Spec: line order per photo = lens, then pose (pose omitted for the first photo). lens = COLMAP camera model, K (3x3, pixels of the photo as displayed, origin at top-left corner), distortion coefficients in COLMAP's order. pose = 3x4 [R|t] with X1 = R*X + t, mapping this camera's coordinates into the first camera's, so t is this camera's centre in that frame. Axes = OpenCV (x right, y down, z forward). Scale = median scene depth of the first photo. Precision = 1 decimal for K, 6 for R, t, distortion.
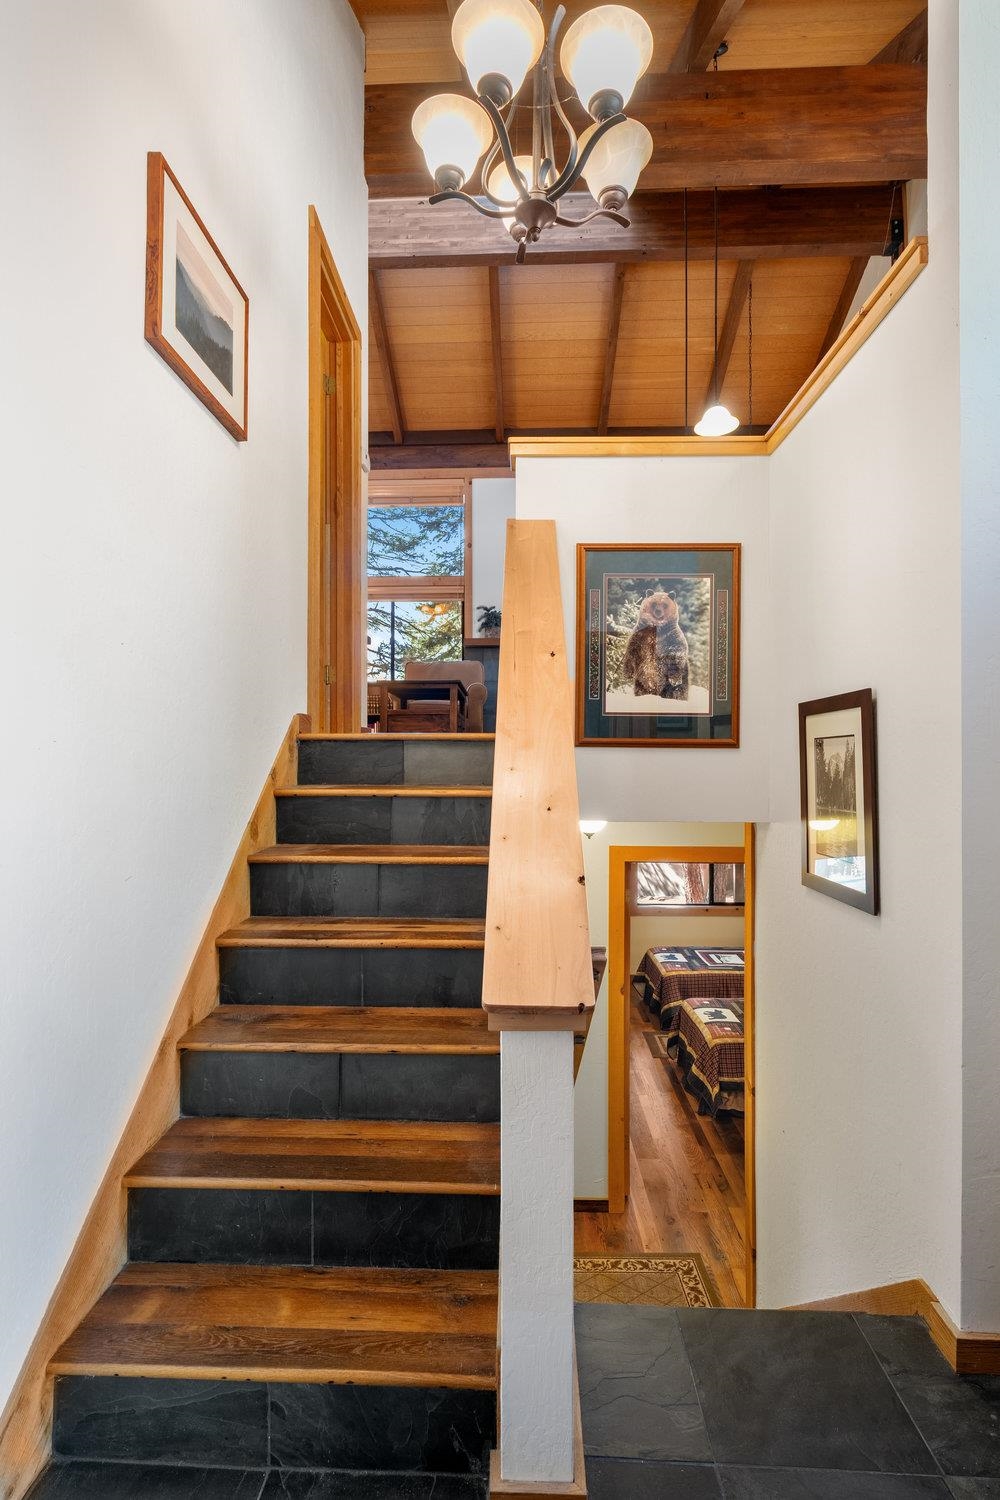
lens RADIAL K [[743.8, 0, 500.0], [0, 743.8, 750.0], [0, 0, 1]] dist [-0.000567, -0.000084]
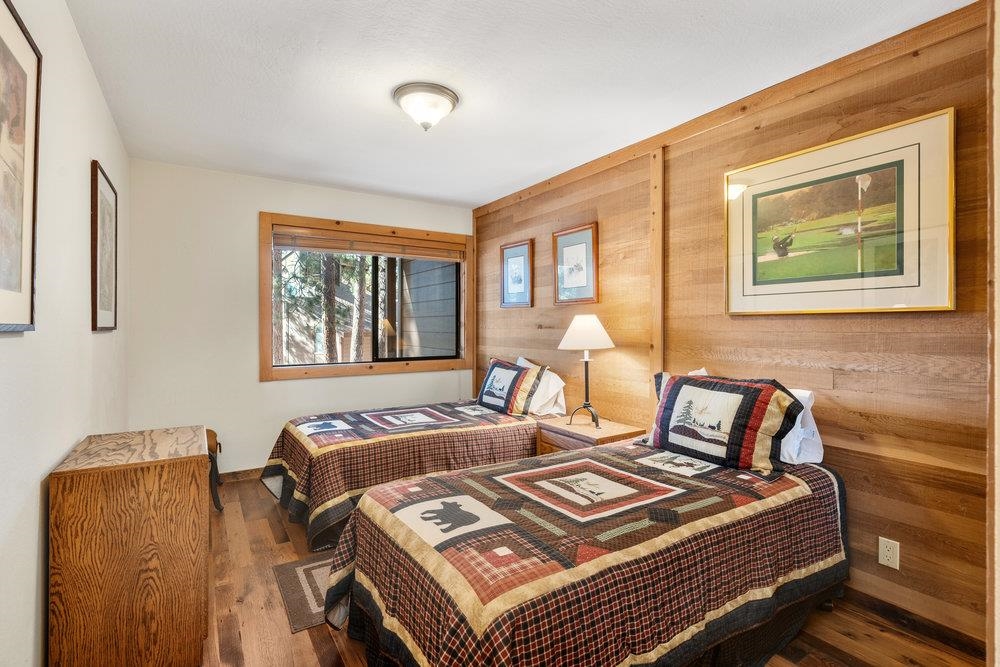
lens RADIAL K [[473.8, 0, 499.3], [0, 473.8, 323.6], [0, 0, 1]] dist [-0.000130, 0.000345]
pose [[0.825646, -0.000240, 0.564188, 0.135955], [-0.003301, 0.999981, 0.005255, 0.205751], [-0.564179, -0.006201, 0.825629, 0.638062]]
